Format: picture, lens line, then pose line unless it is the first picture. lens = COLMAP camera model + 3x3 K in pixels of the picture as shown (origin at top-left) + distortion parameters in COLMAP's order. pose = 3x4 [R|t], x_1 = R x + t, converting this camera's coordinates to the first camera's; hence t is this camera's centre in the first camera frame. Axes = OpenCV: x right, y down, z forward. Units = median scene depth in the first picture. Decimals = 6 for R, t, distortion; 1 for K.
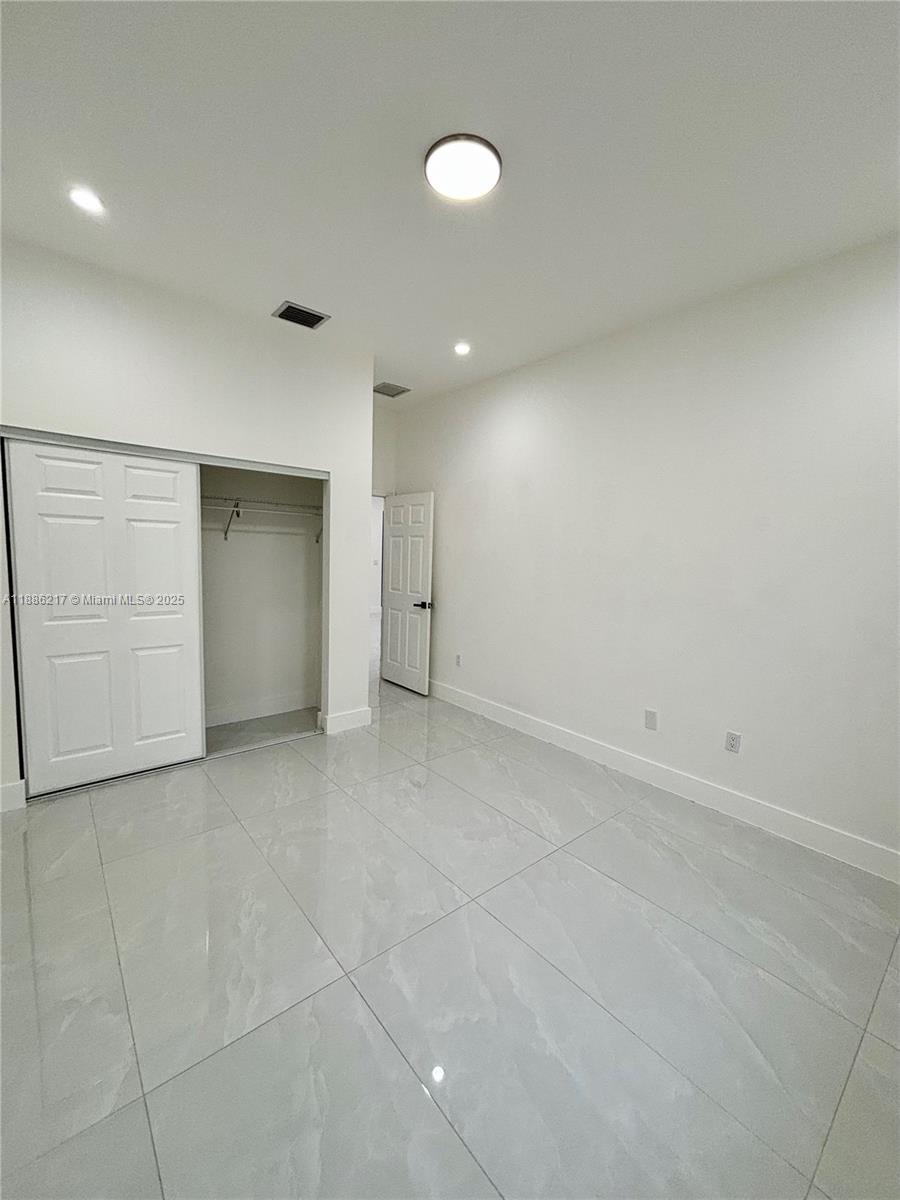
lens RADIAL K [[479.8, 0, 453.2], [0, 479.8, 599.8], [0, 0, 1]] dist [0.001684, -0.003003]
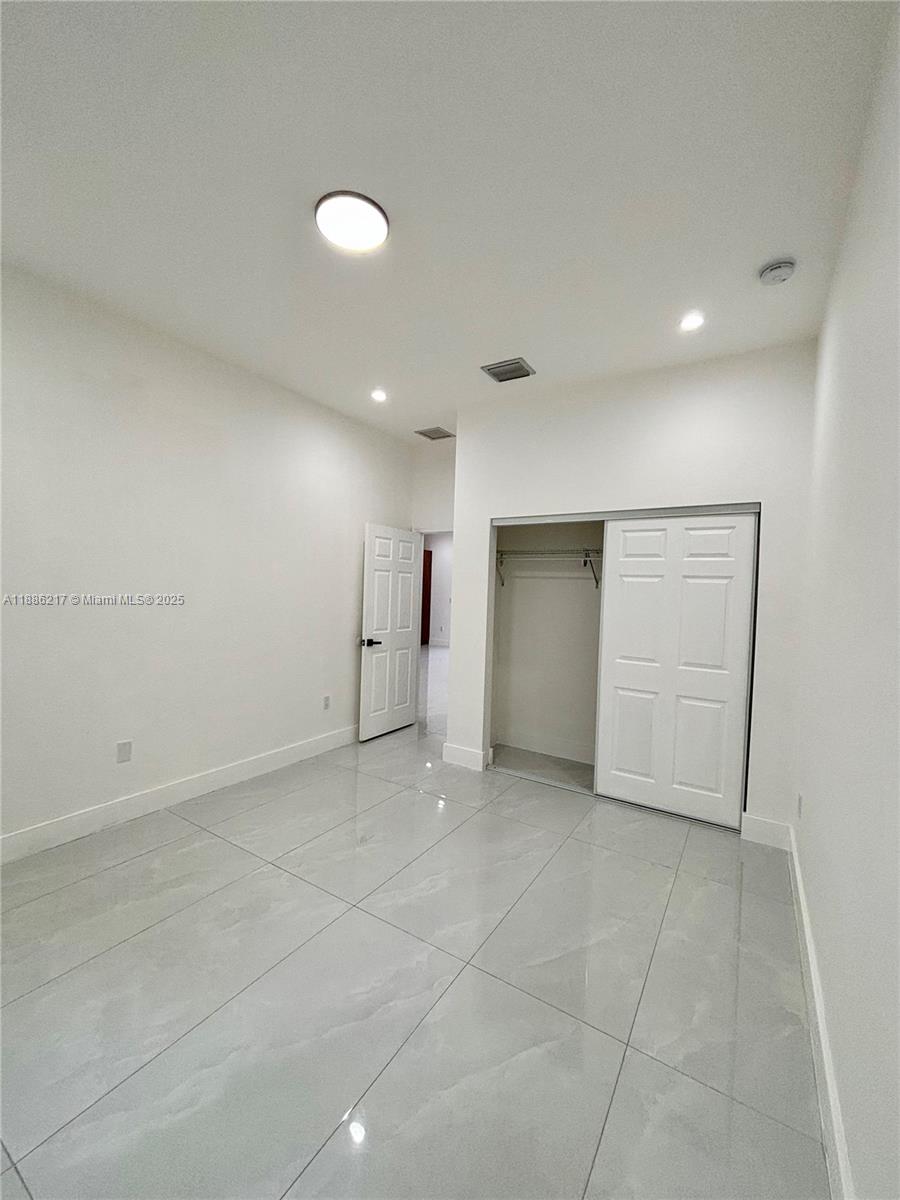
lens RADIAL K [[479.8, 0, 453.2], [0, 479.8, 599.8], [0, 0, 1]] dist [0.001684, -0.003003]
pose [[0.304830, -0.001934, -0.952405, 0.235338], [-0.116392, 0.992427, -0.039268, -0.010432], [0.945268, 0.122823, 0.302297, 0.197789]]
